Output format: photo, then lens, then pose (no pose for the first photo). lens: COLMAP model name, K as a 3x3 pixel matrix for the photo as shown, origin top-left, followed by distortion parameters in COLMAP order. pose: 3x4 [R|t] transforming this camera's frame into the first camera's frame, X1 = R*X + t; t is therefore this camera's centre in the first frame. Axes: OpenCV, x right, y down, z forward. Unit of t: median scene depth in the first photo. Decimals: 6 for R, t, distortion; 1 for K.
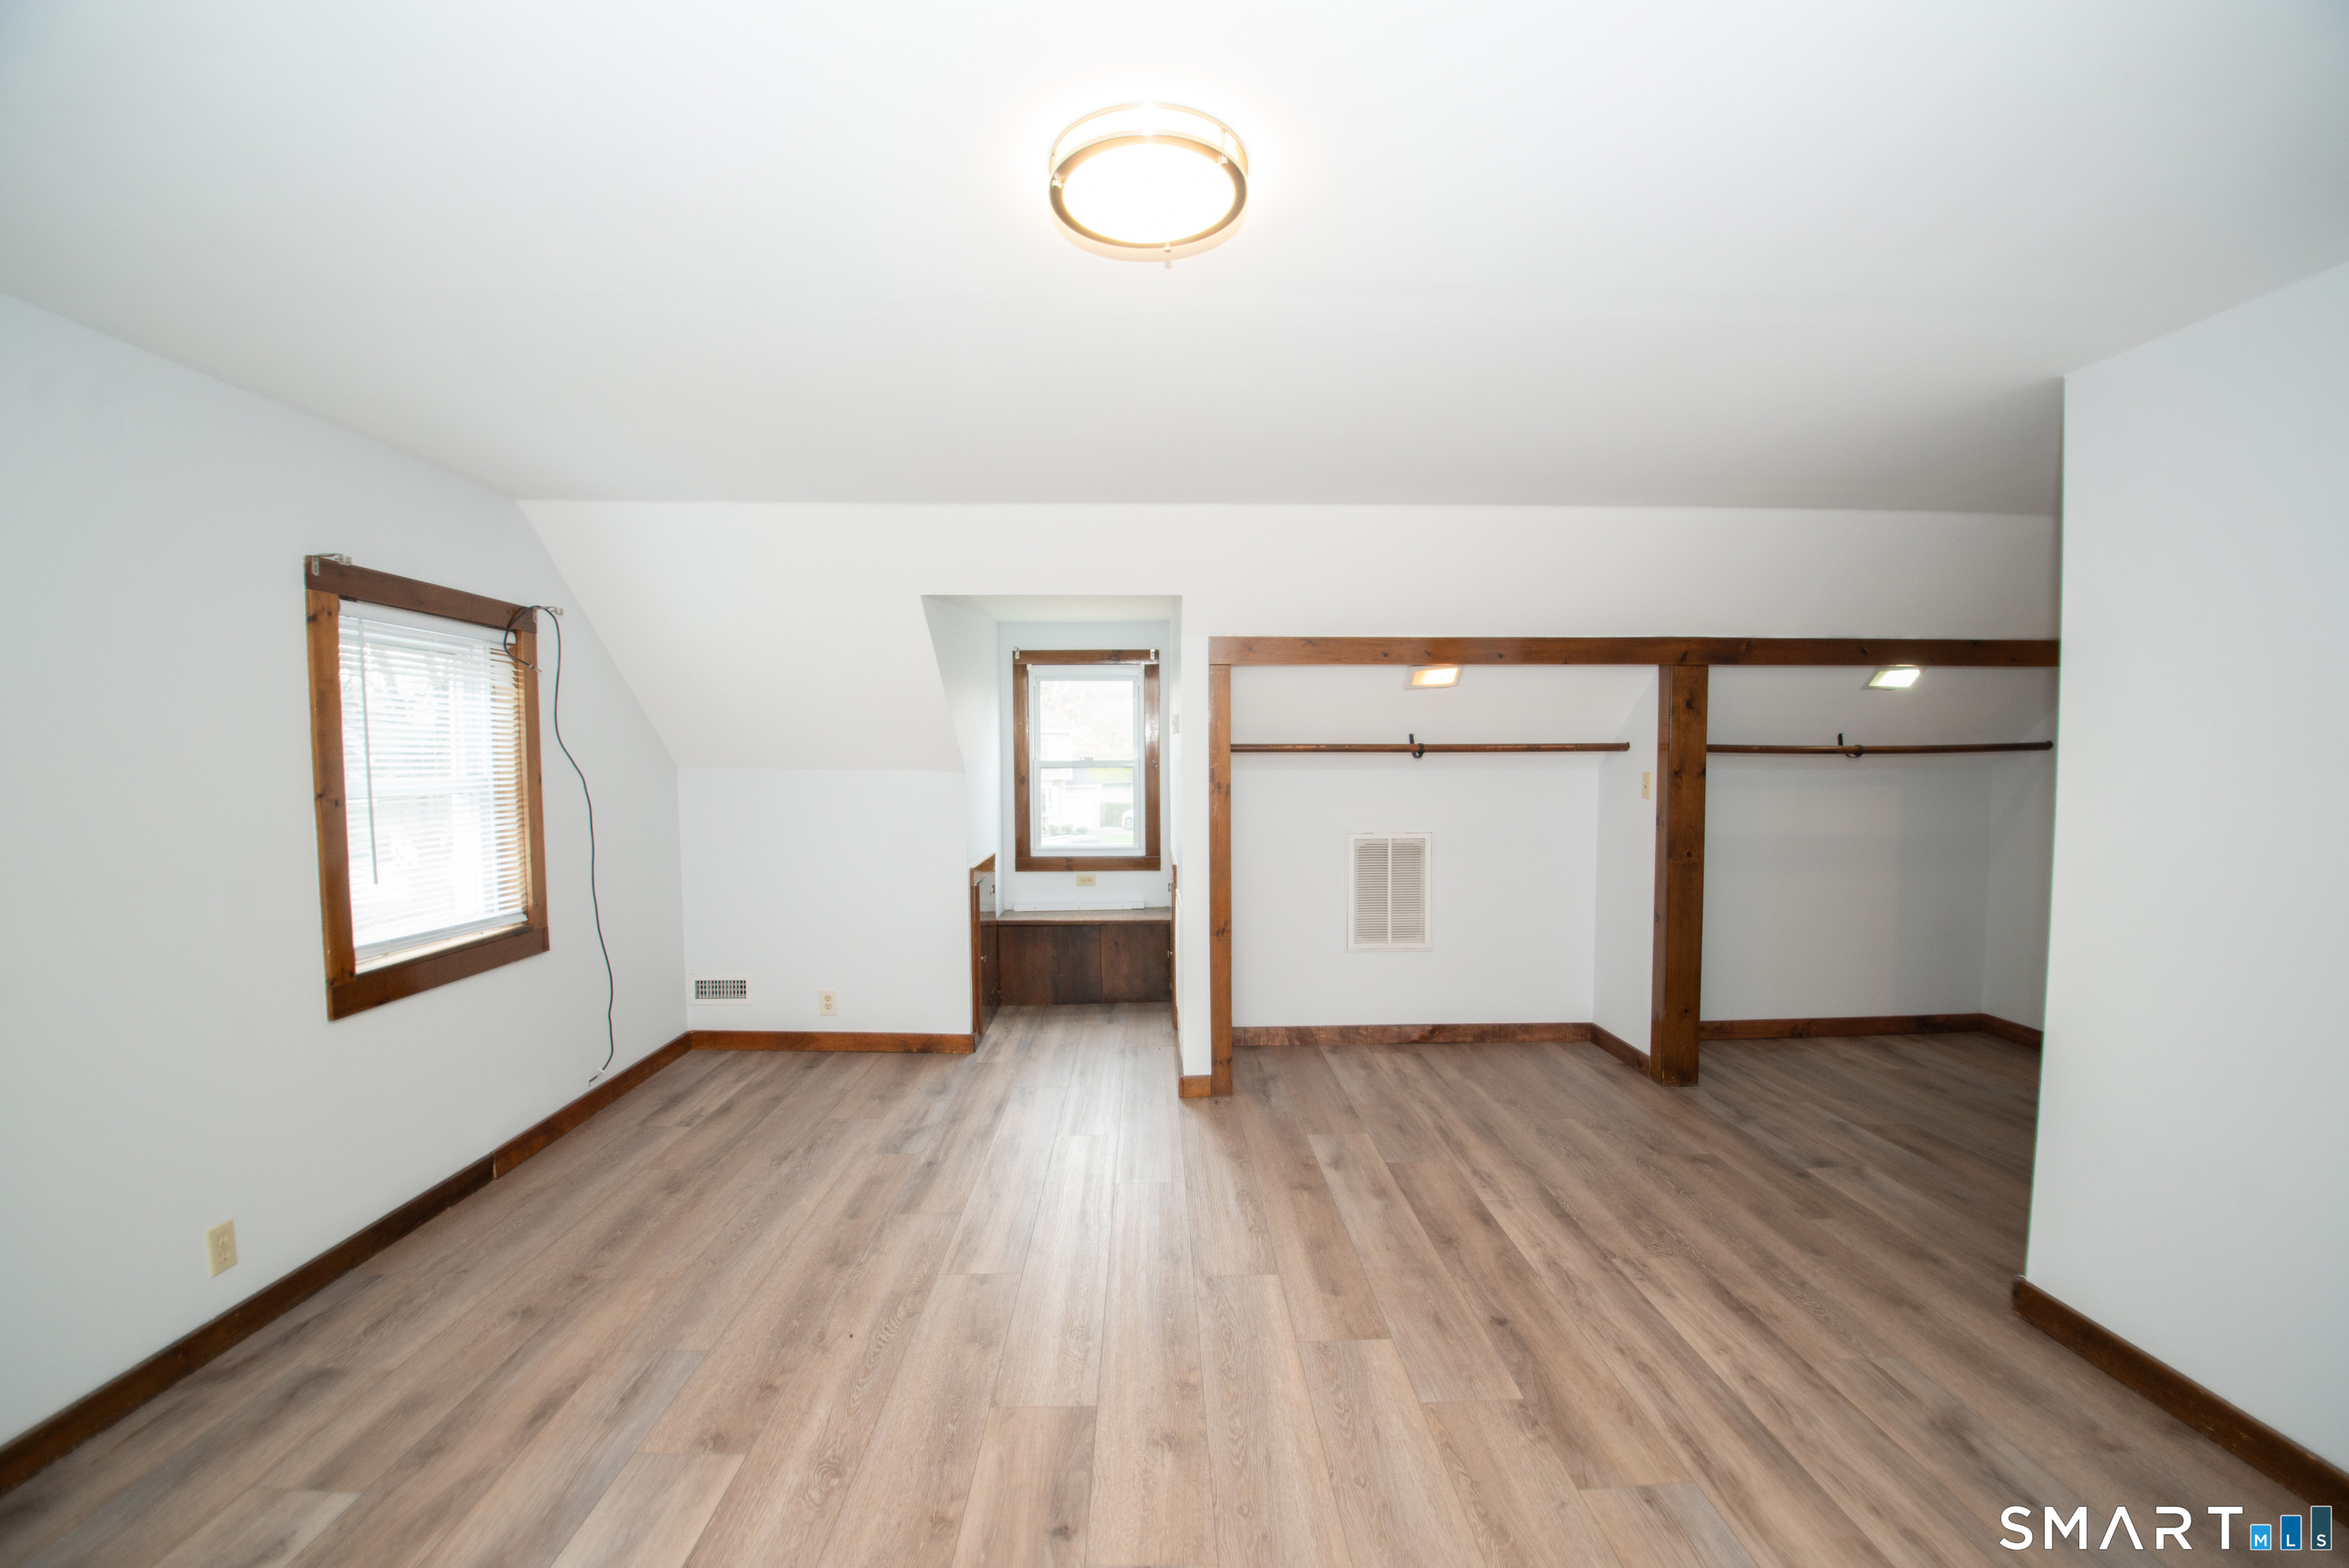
lens RADIAL K [[1023.2, 0, 1179.4], [0, 1023.2, 805.5], [0, 0, 1]] dist [-0.039689, -0.003722]
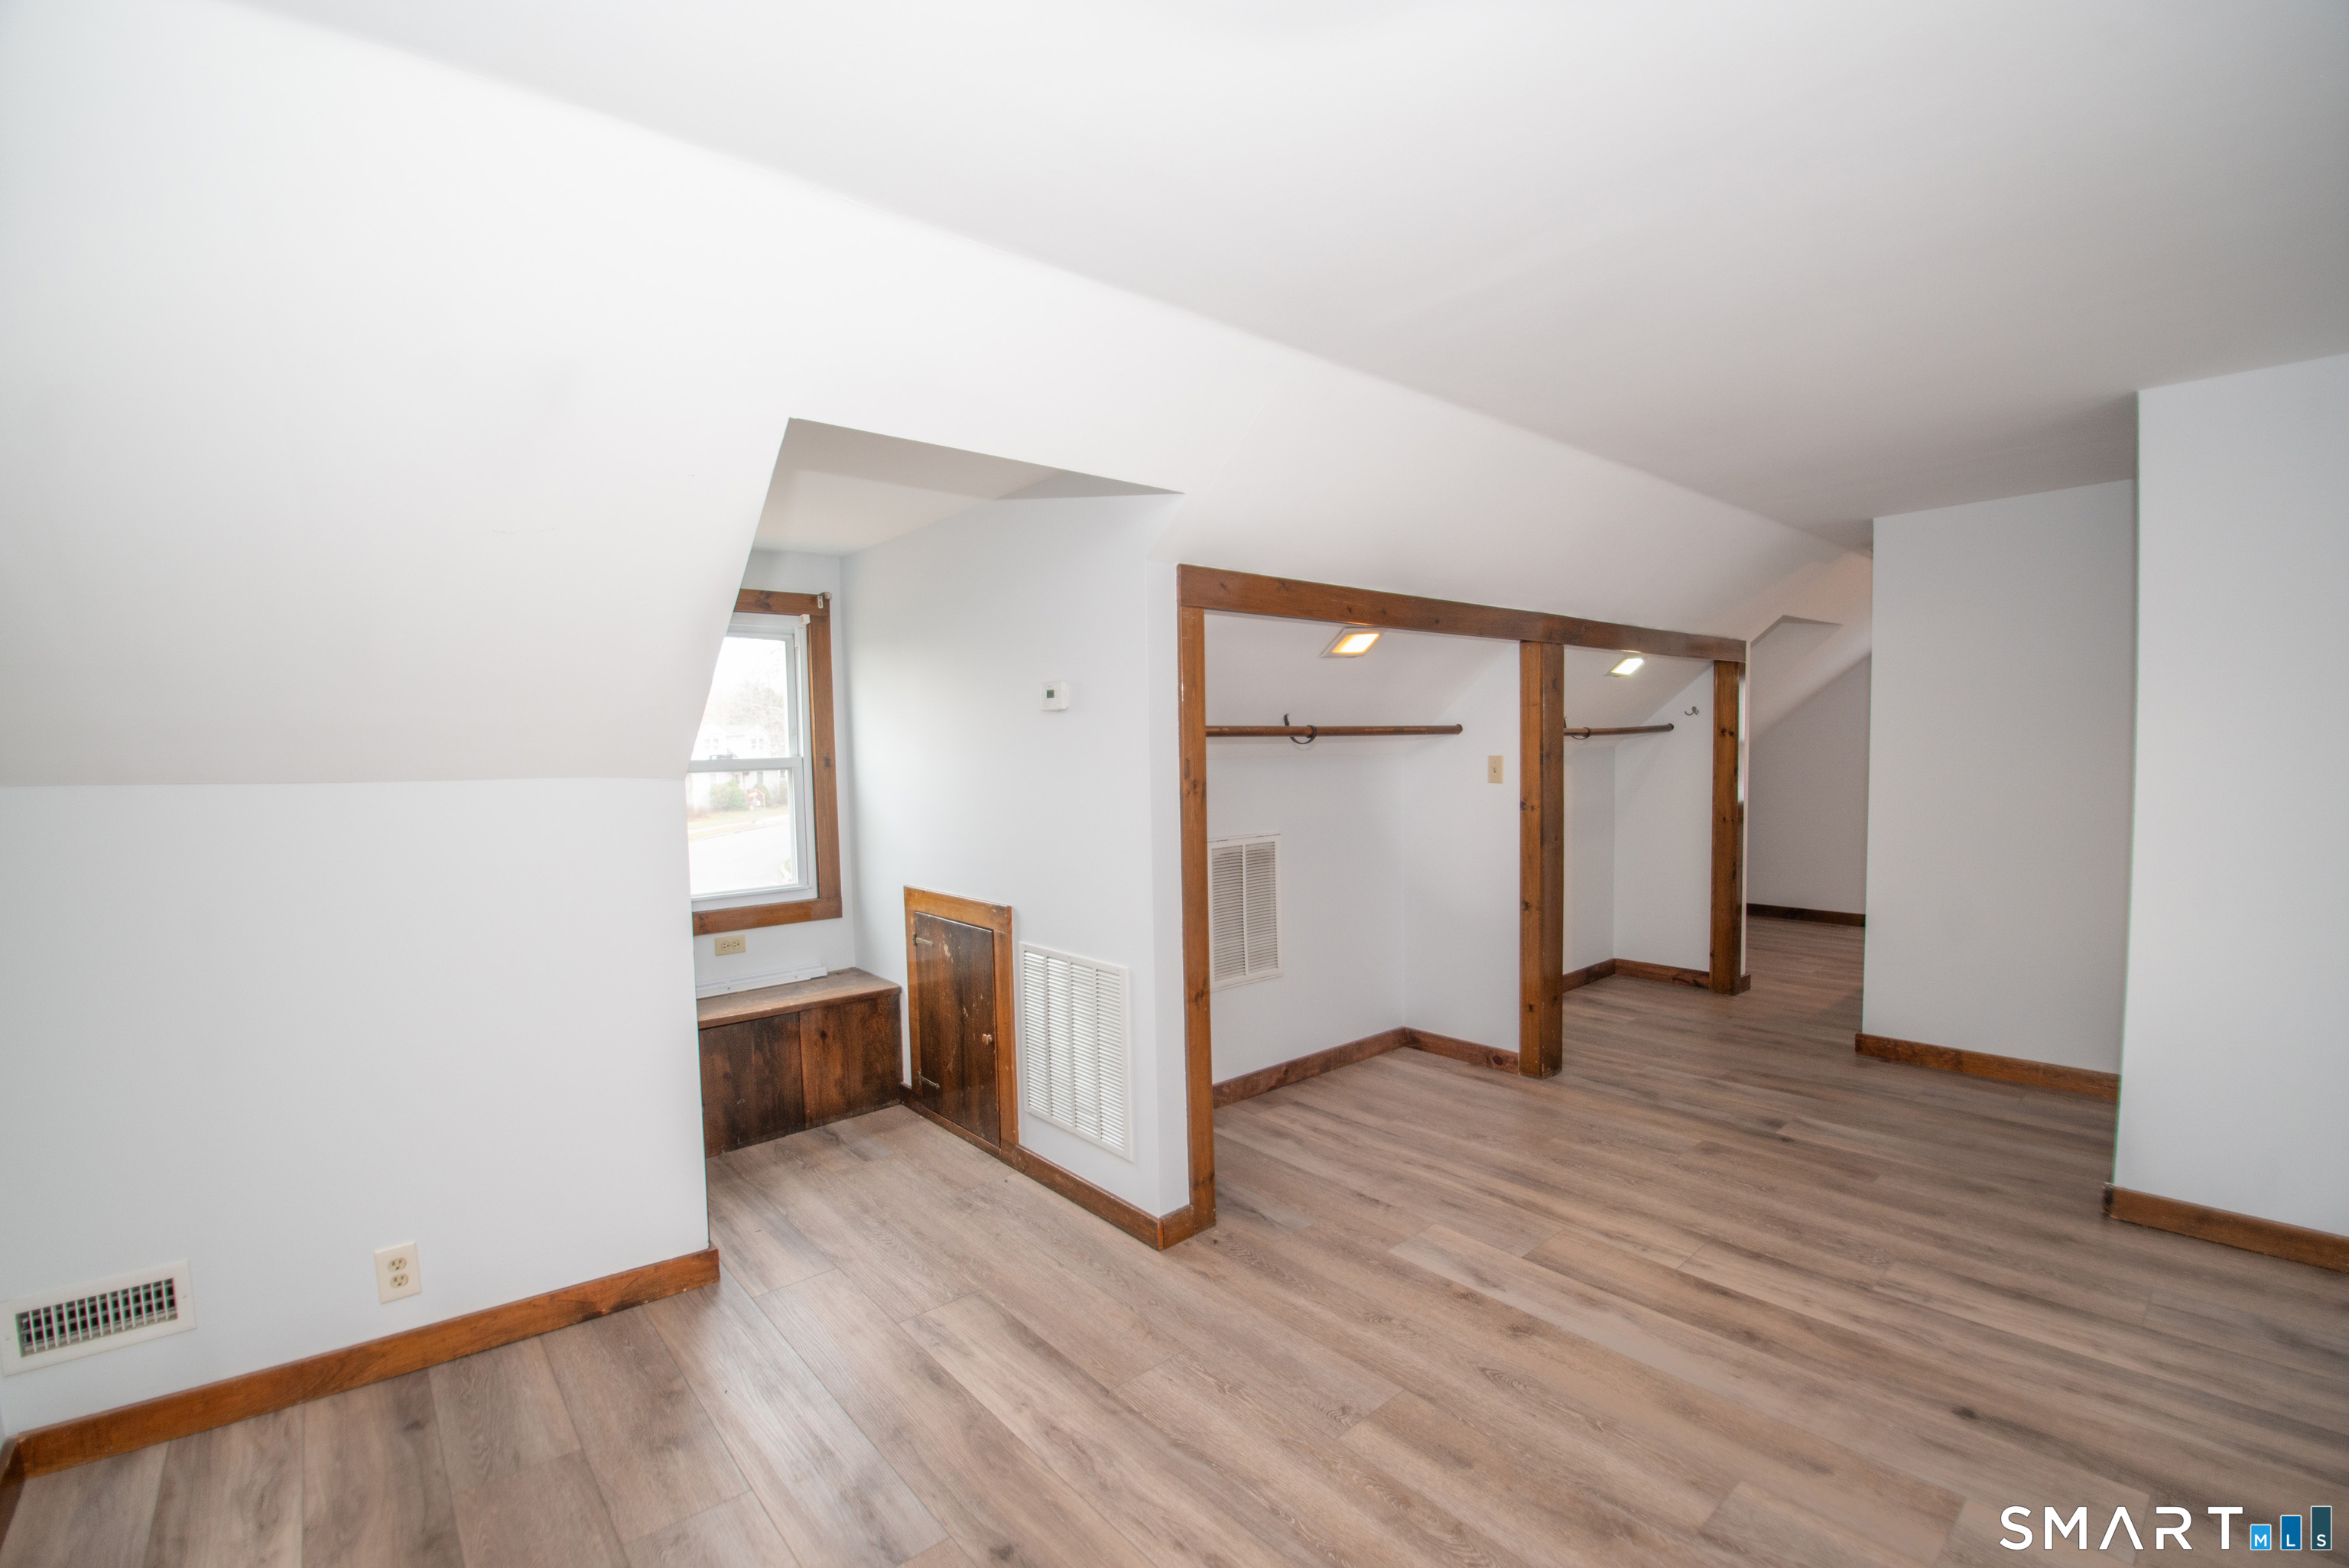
lens RADIAL K [[1023.2, 0, 1179.4], [0, 1023.2, 805.5], [0, 0, 1]] dist [-0.039689, -0.003722]
pose [[0.774887, -0.048043, 0.630271, -0.400570], [0.048821, 0.998678, 0.016101, -0.016643], [-0.630212, 0.018294, 0.776208, 0.475647]]
